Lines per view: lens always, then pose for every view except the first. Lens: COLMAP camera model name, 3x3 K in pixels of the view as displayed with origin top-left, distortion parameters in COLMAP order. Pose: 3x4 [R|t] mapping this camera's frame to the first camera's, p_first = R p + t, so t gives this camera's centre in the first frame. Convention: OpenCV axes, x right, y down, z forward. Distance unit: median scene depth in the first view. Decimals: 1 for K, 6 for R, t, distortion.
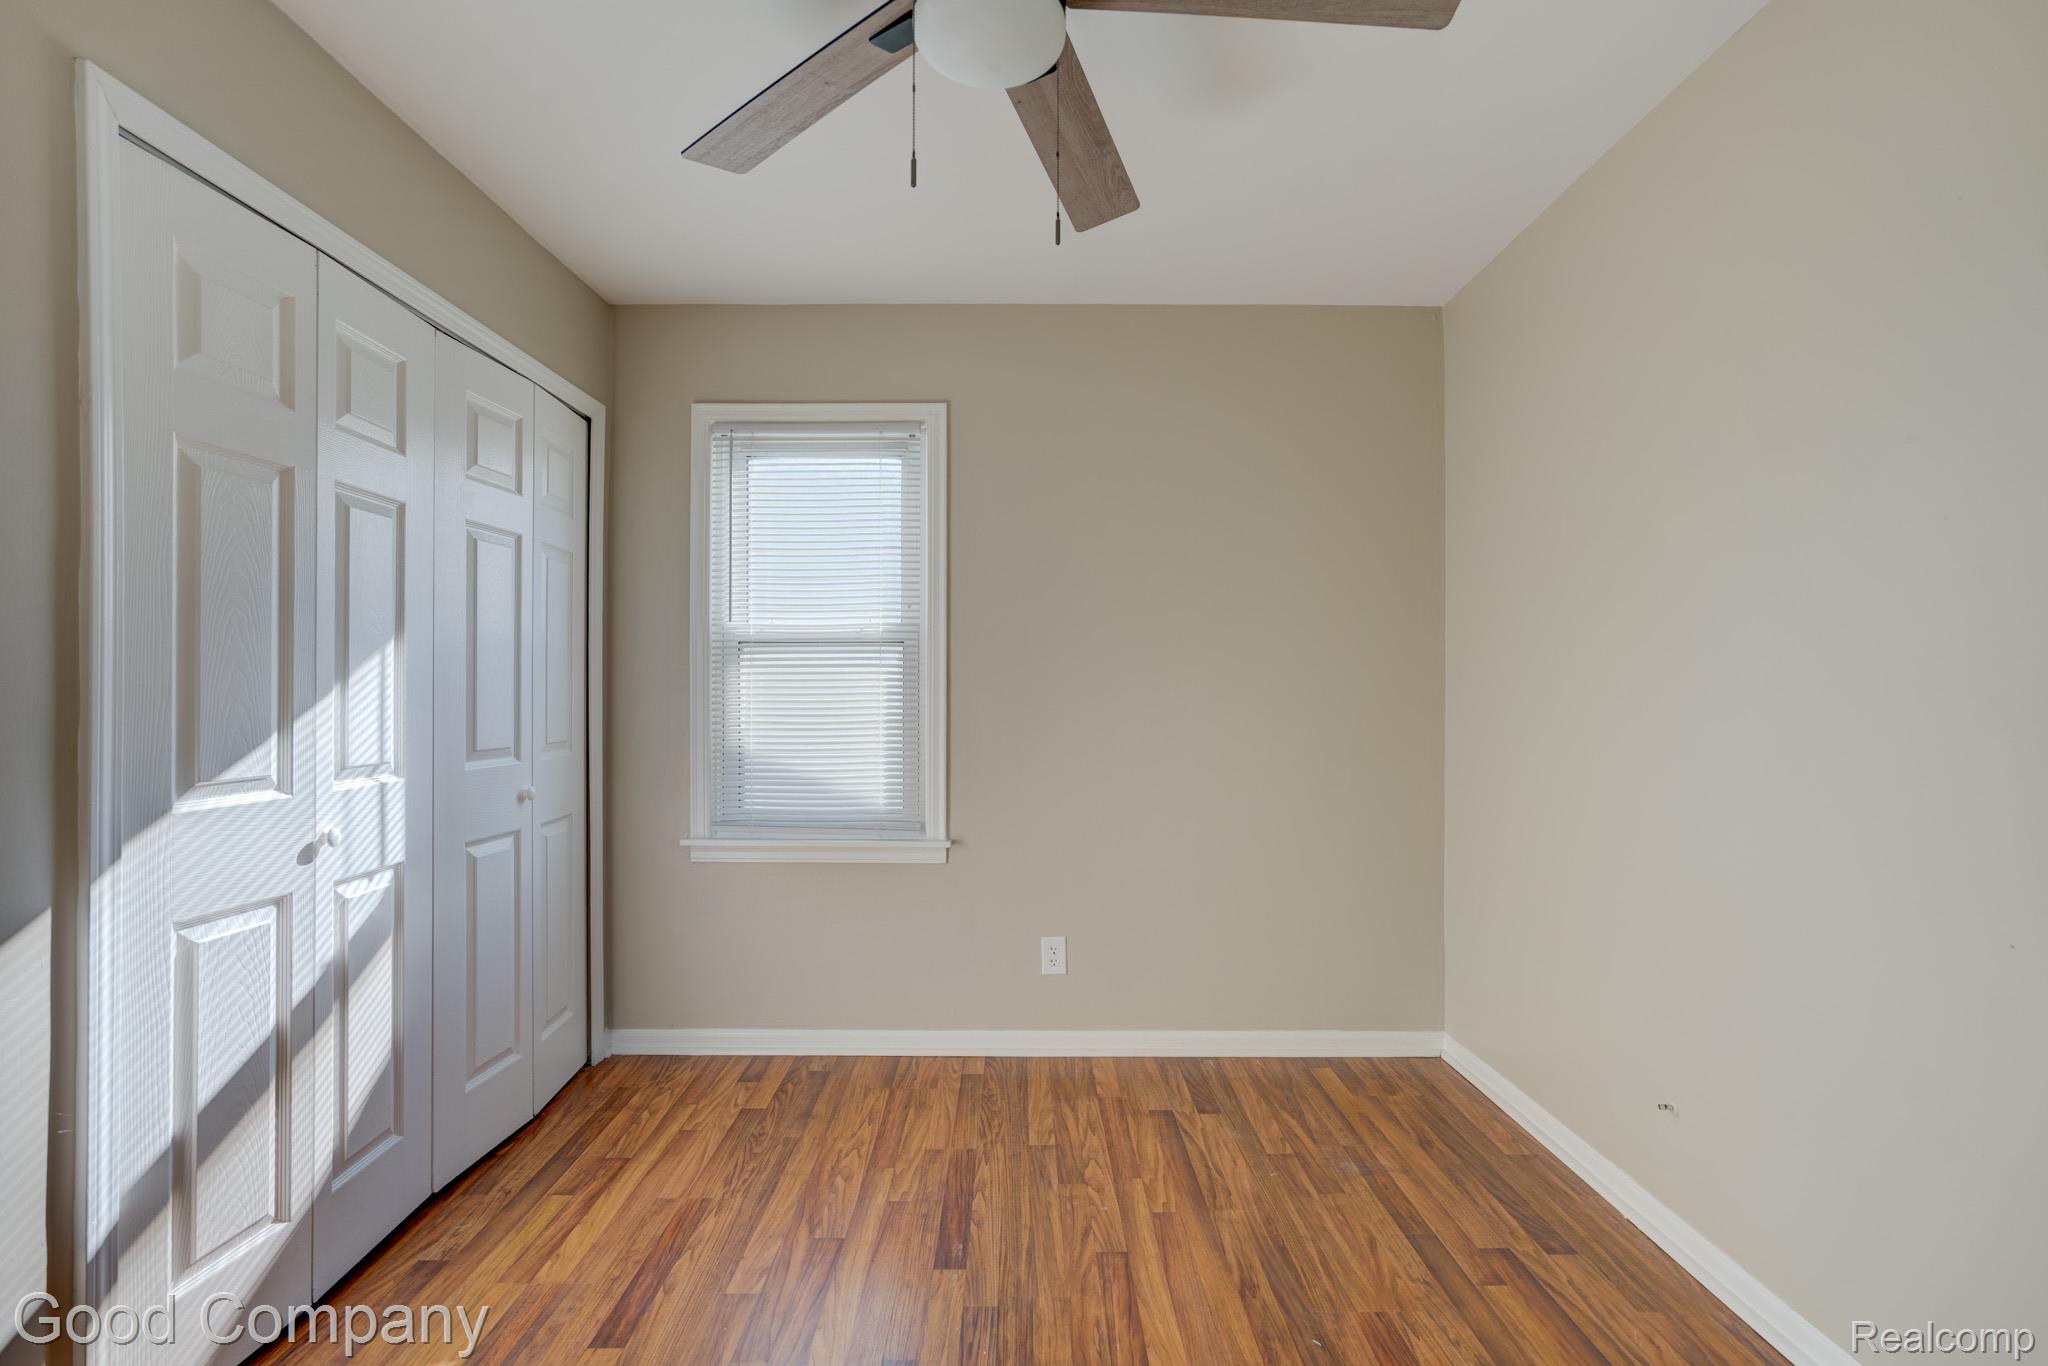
lens RADIAL K [[947.0, 0, 1036.6], [0, 947.0, 685.5], [0, 0, 1]] dist [-0.021603, 0.015022]
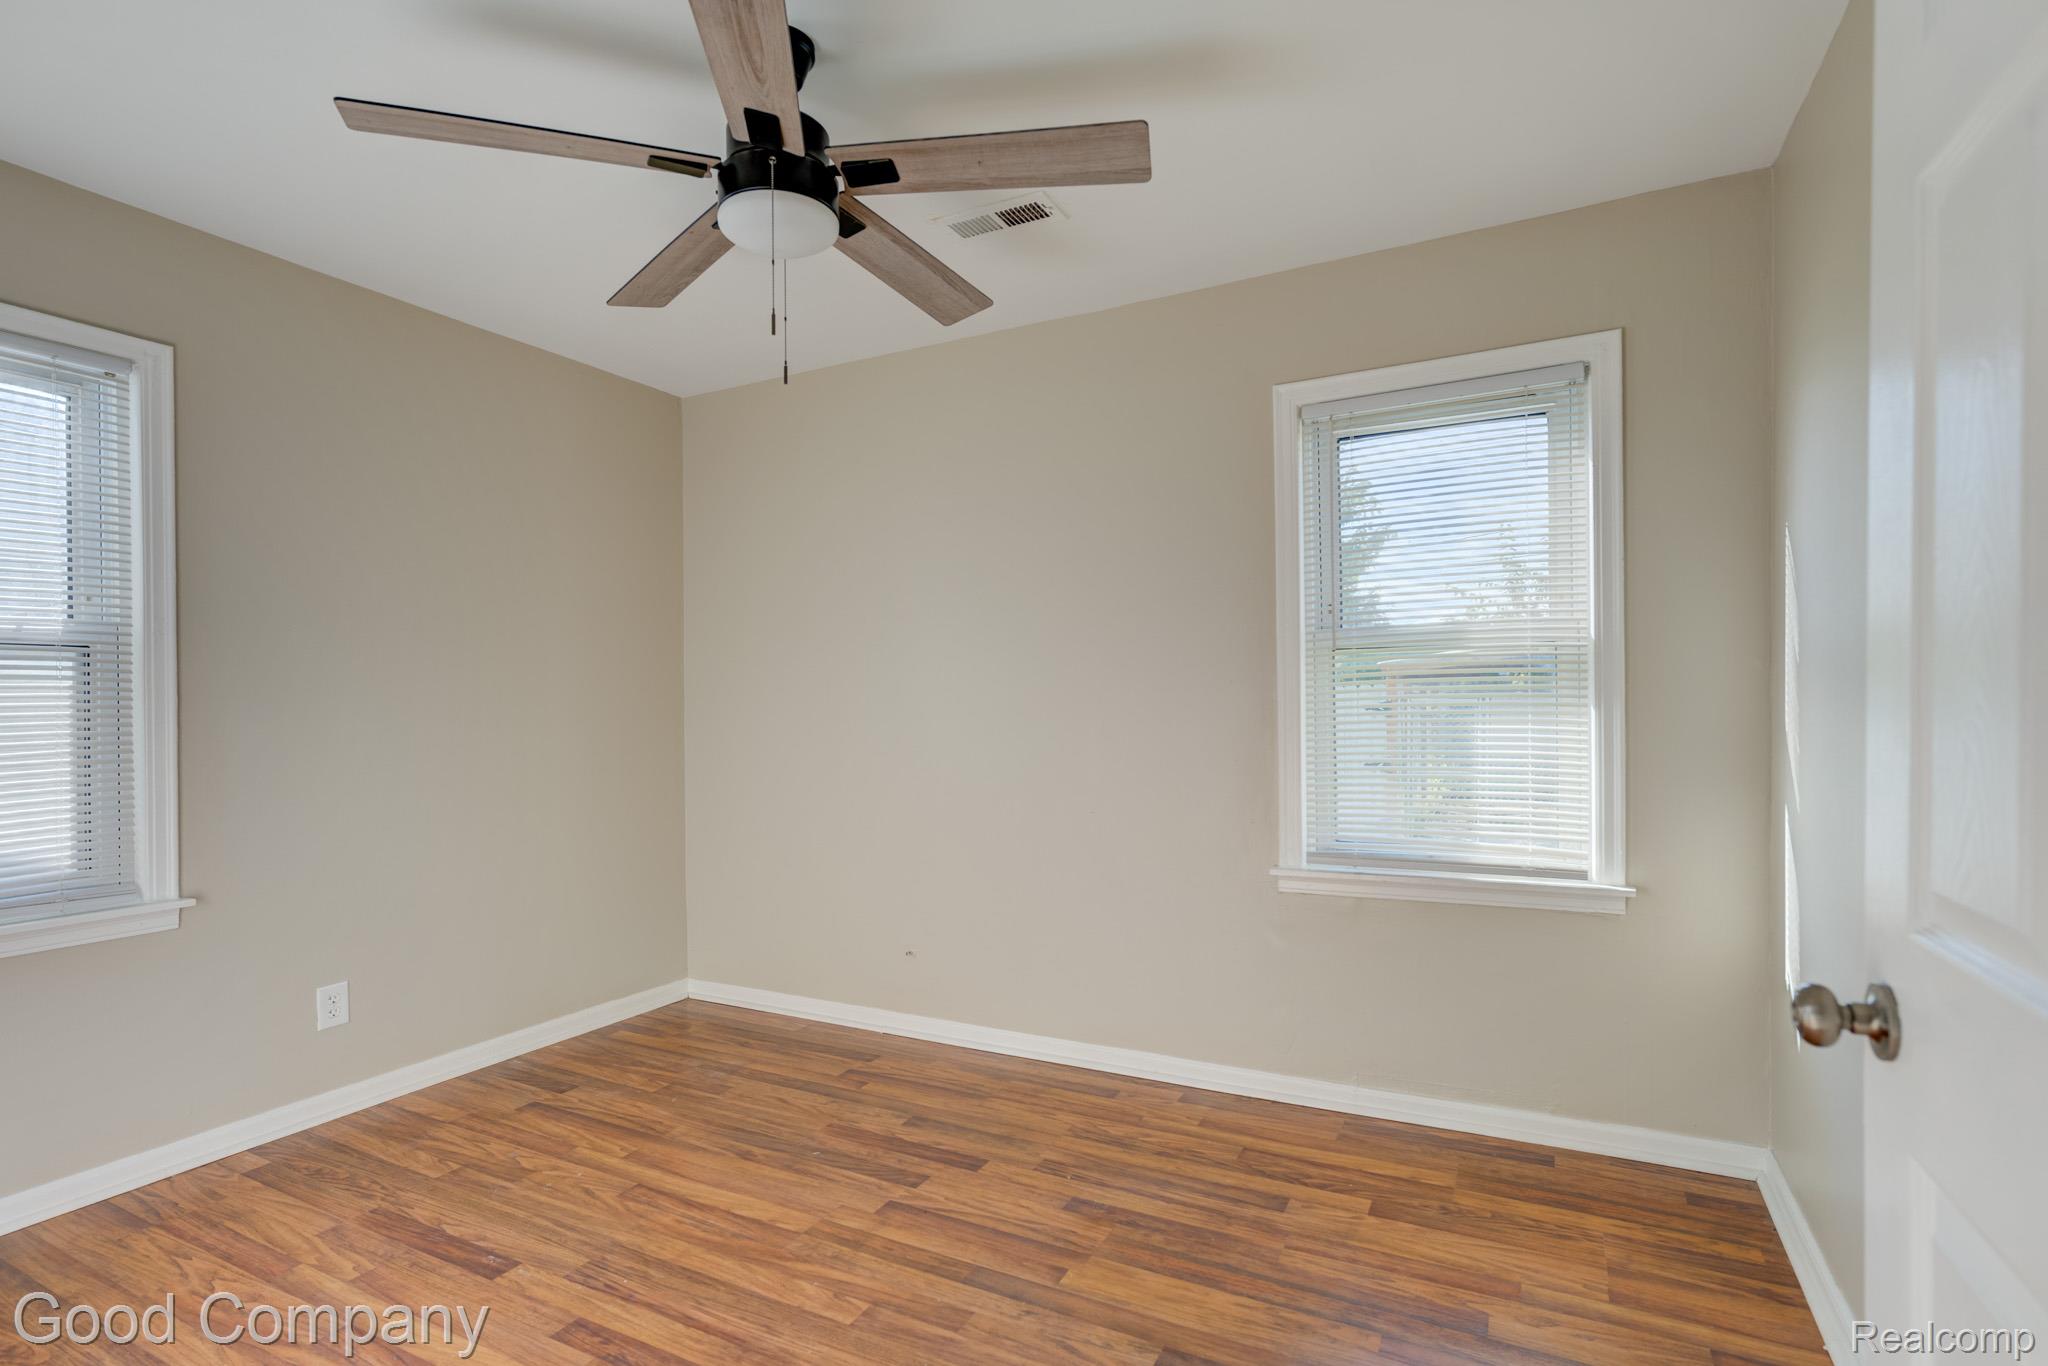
lens RADIAL K [[947.0, 0, 987.9], [0, 947.0, 699.9], [0, 0, 1]] dist [-0.021603, 0.015022]
pose [[0.505395, -0.001611, 0.862887, -0.650635], [0.003923, 0.999992, -0.000430, -0.001324], [-0.862879, 0.003603, 0.505397, 0.023956]]
